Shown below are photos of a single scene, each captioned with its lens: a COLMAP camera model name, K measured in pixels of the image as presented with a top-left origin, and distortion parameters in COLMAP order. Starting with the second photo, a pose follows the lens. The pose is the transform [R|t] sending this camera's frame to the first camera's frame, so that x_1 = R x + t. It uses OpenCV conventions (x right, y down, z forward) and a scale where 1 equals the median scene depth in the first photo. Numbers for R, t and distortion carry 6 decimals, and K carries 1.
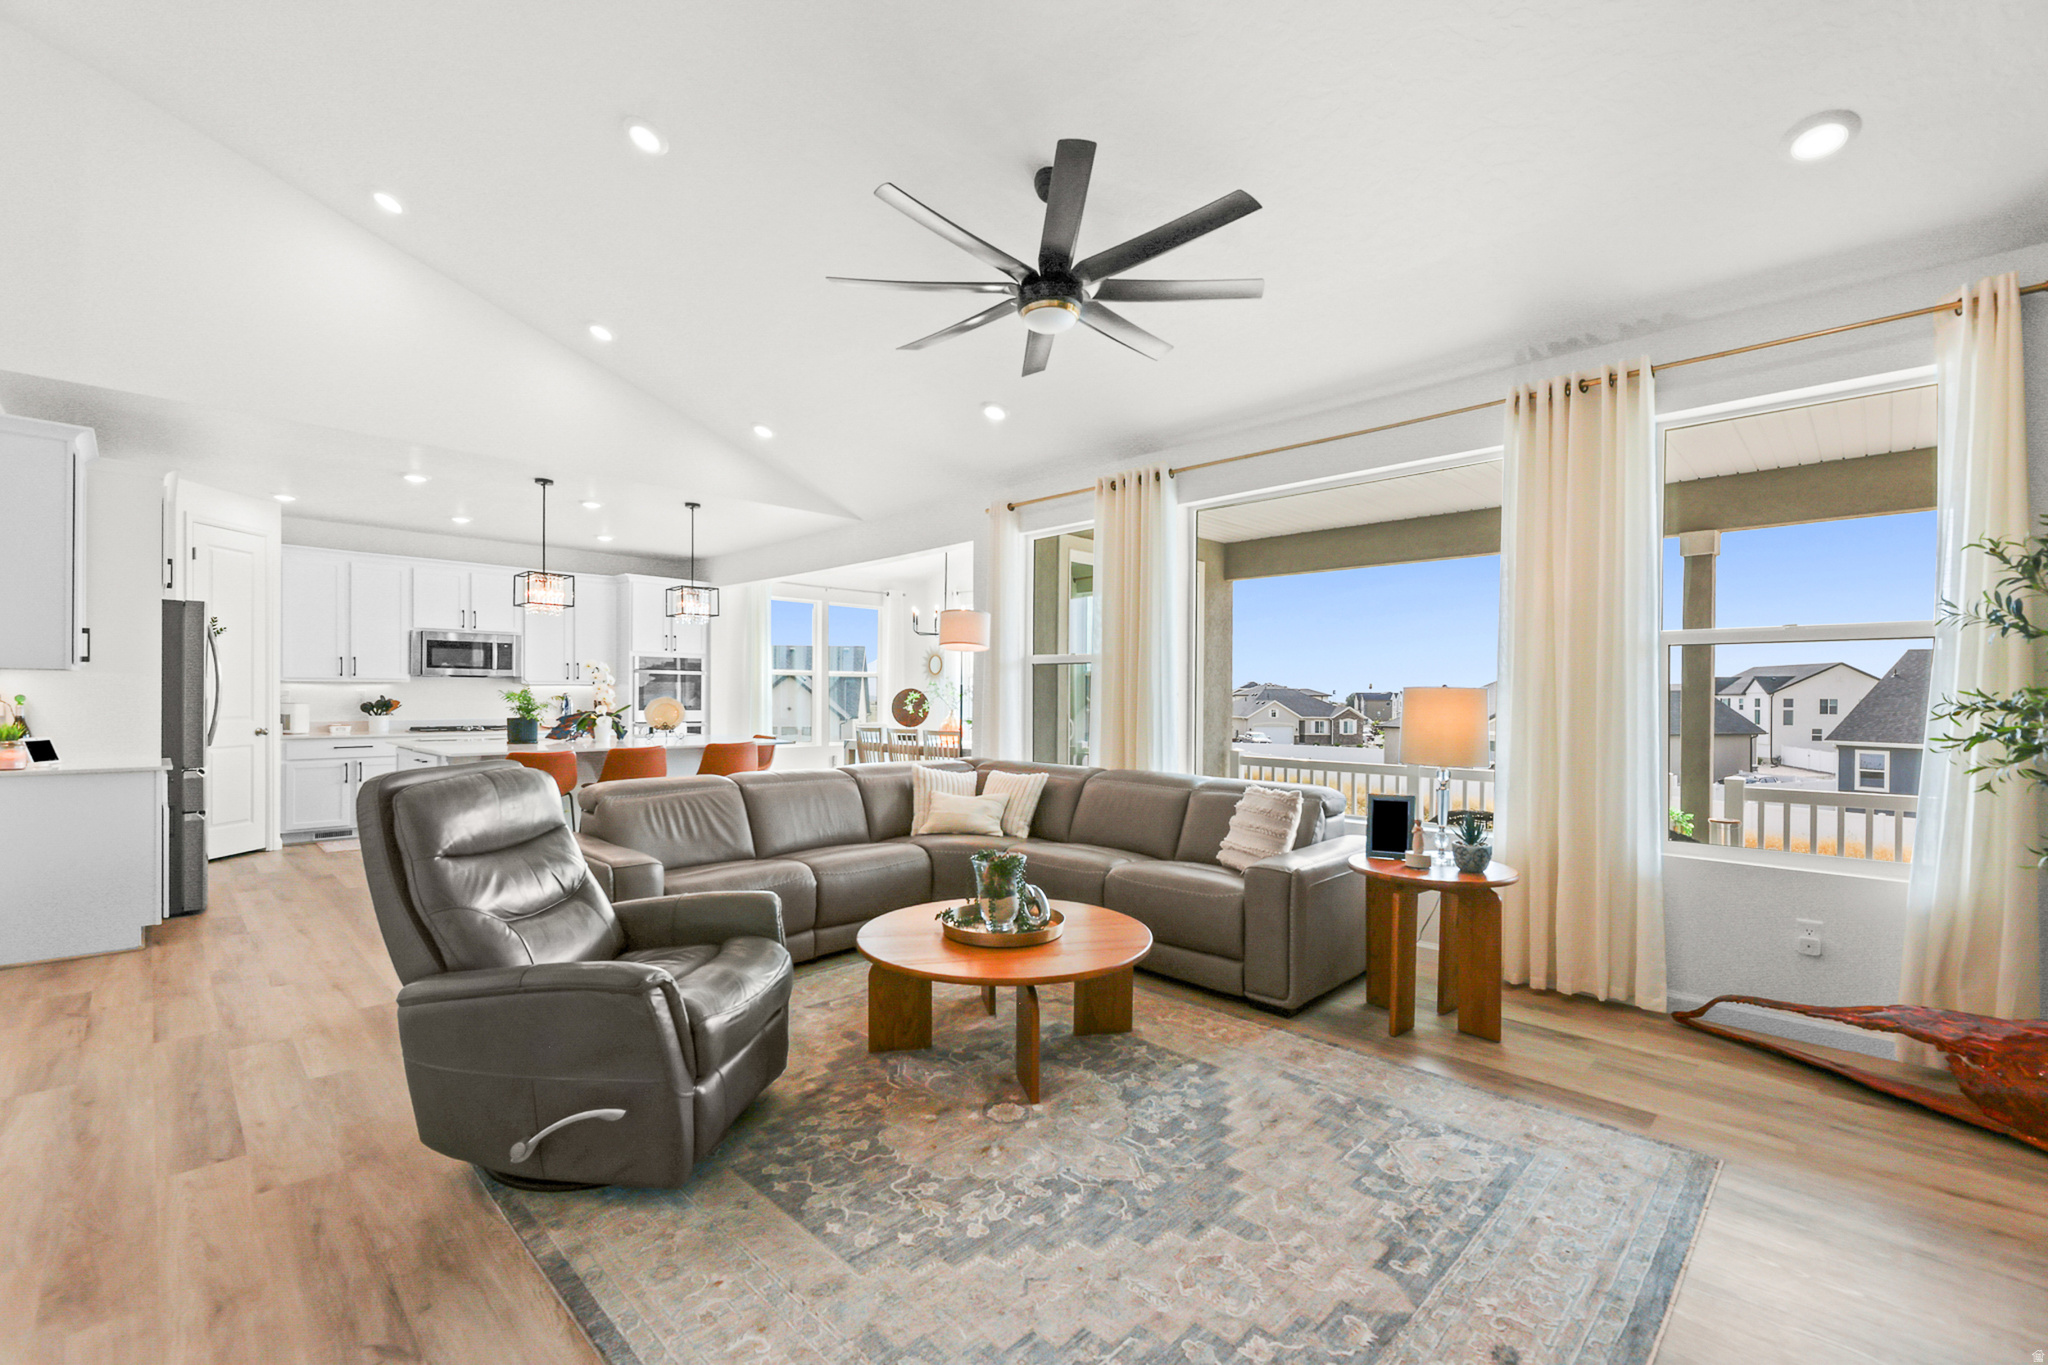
lens RADIAL K [[848.9, 0, 992.6], [0, 848.9, 707.7], [0, 0, 1]] dist [0.000588, 0.000019]
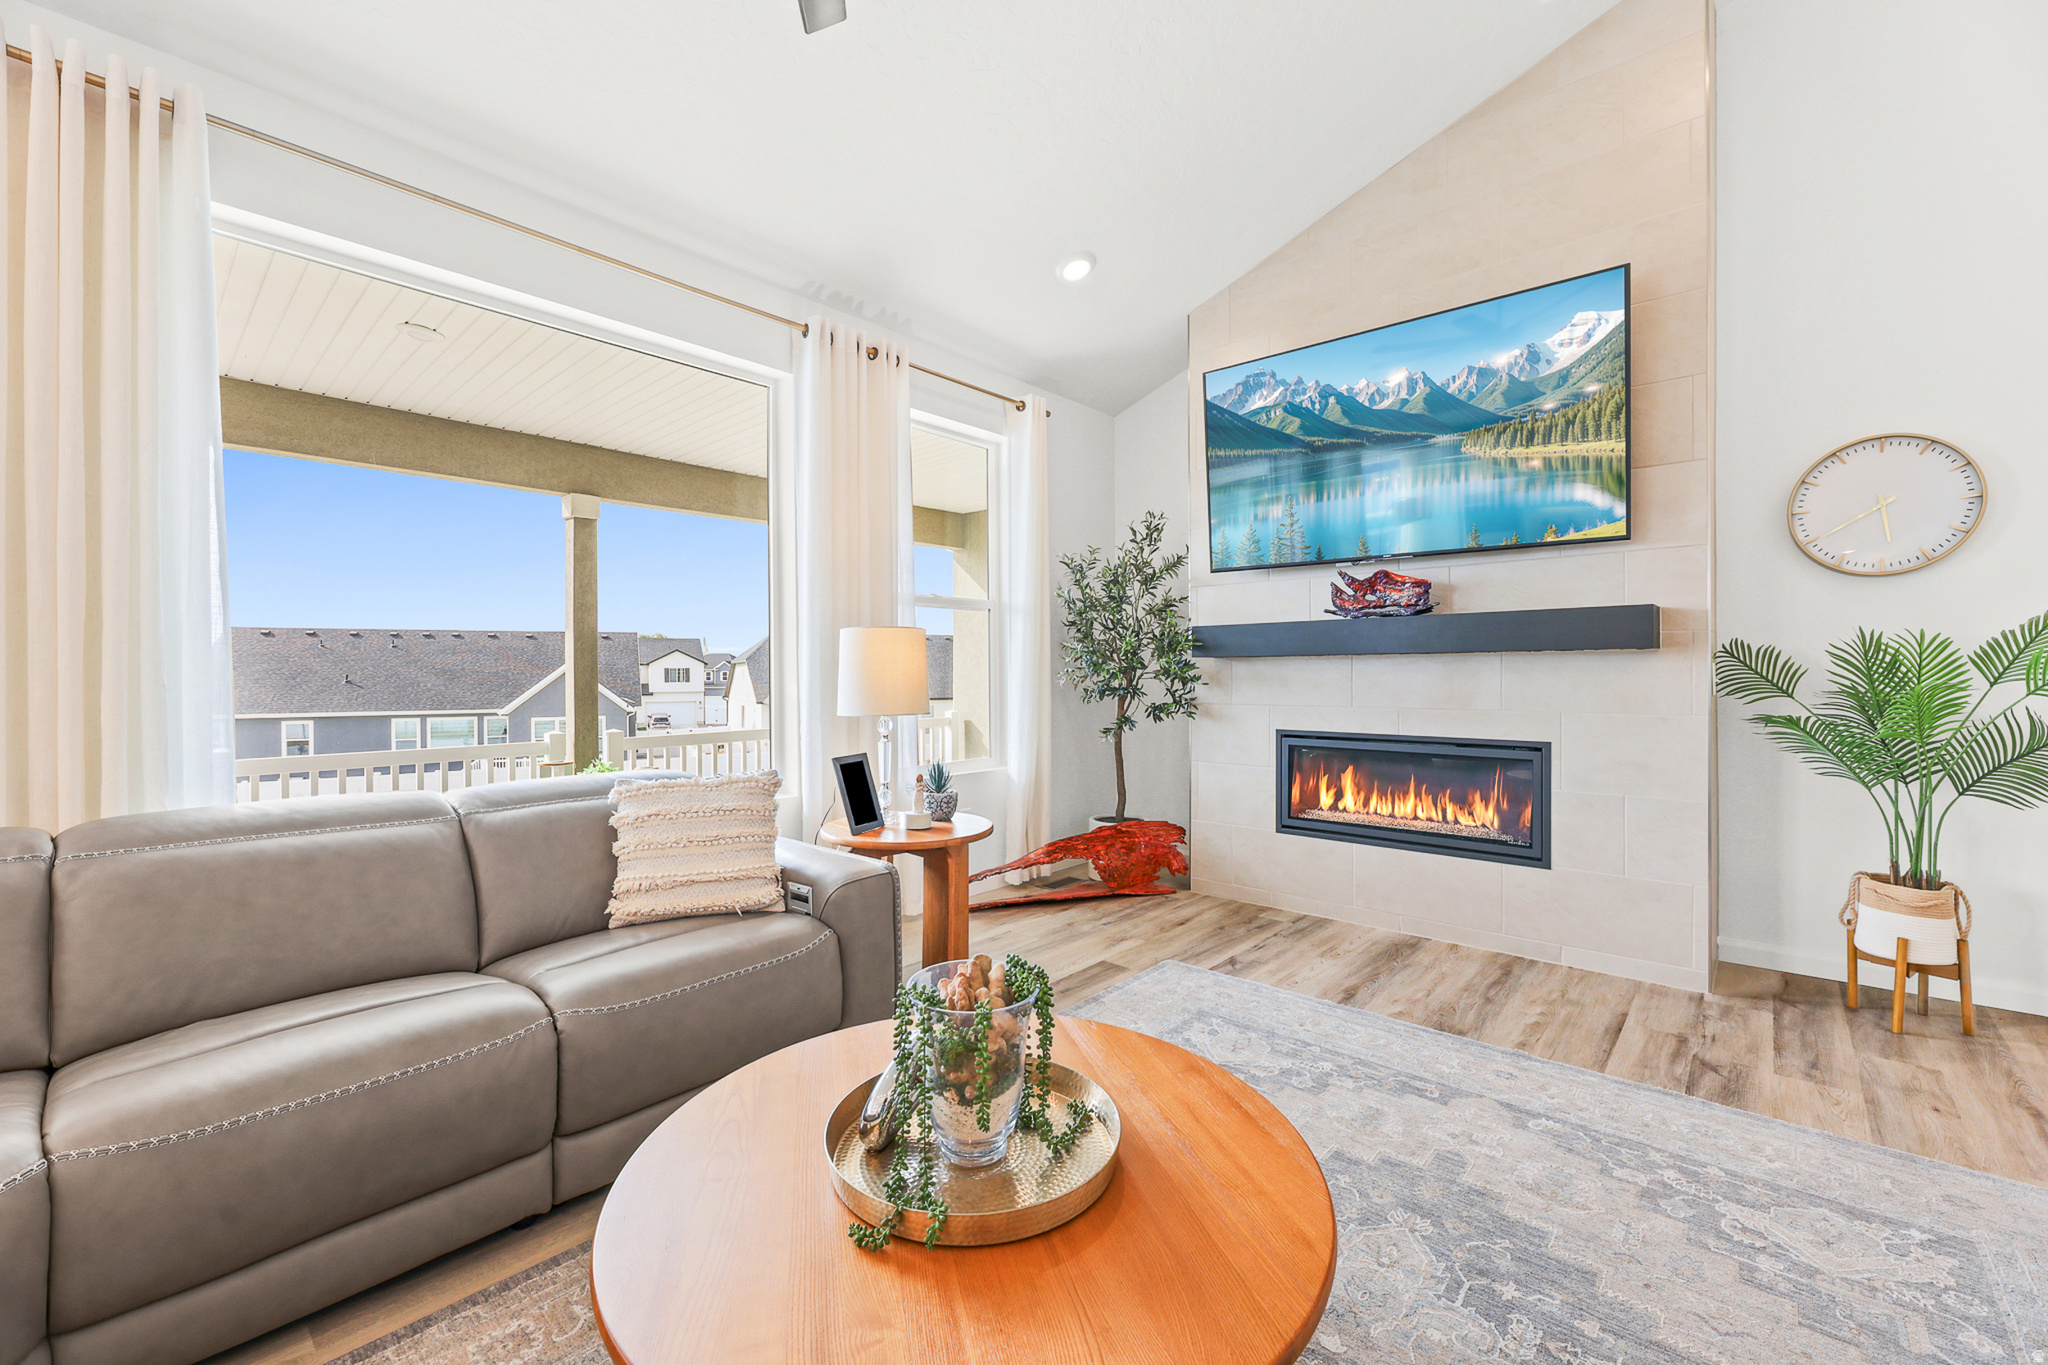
lens RADIAL K [[848.9, 0, 1013.1], [0, 848.9, 678.1], [0, 0, 1]] dist [0.000588, 0.000019]
pose [[-0.051712, -0.010914, 0.998602, -0.365683], [0.020609, 0.999716, 0.011993, 0.019588], [-0.998449, 0.021200, -0.051472, 0.869002]]
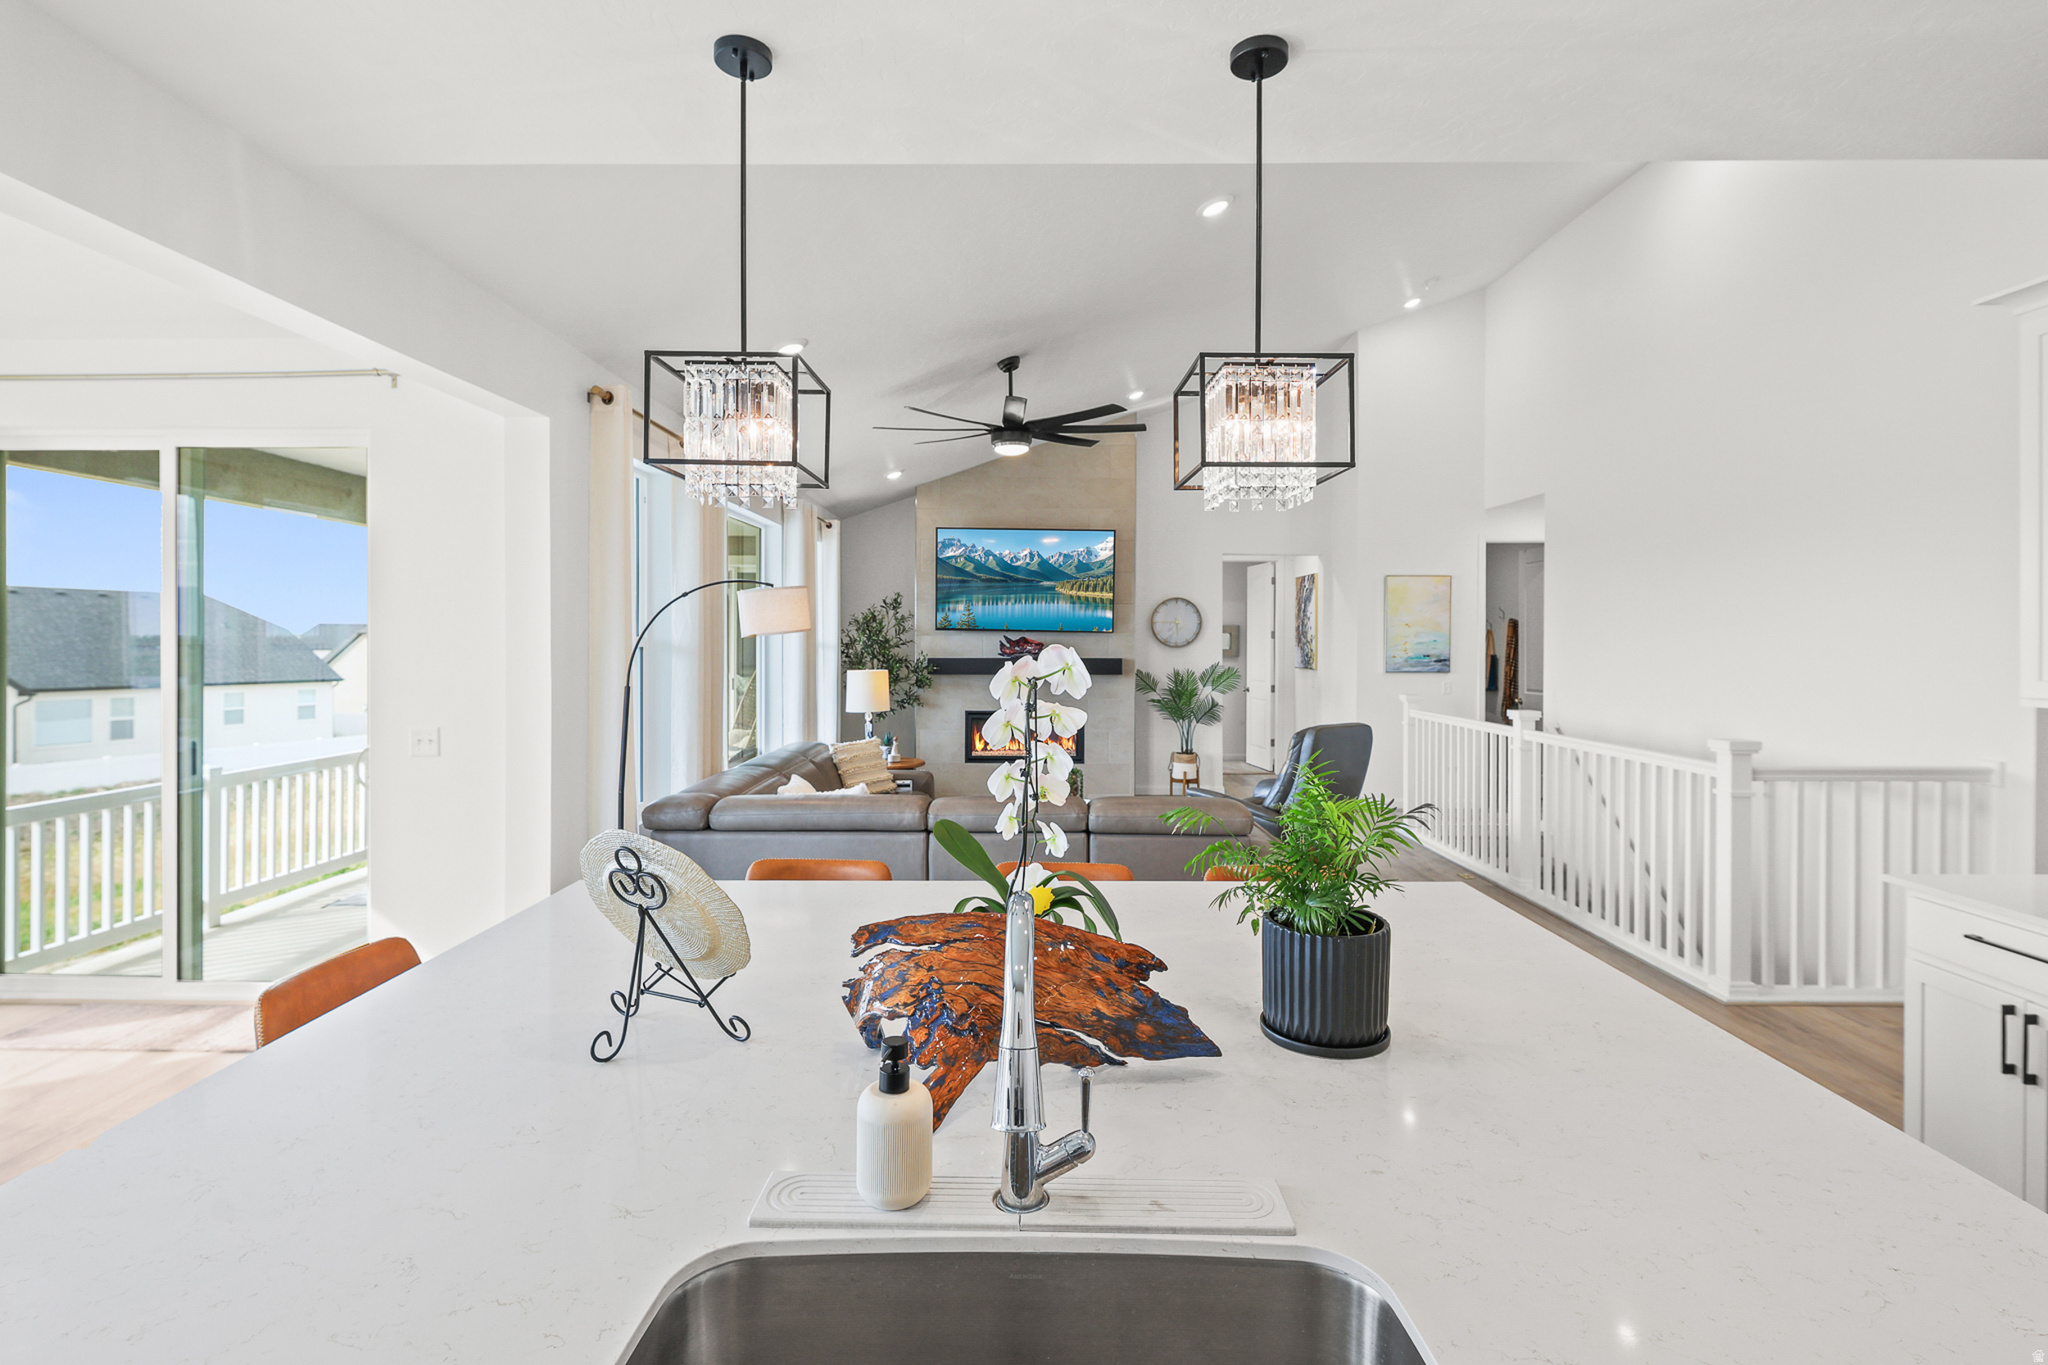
lens RADIAL K [[1012.1, 0, 1022.7], [0, 1012.1, 662.8], [0, 0, 1]] dist [-0.000583, -0.000452]
pose [[-0.698730, -0.016552, 0.715194, -1.296435], [0.006283, 0.999552, 0.029272, -0.098350], [-0.715358, 0.024947, -0.698313, 2.257092]]
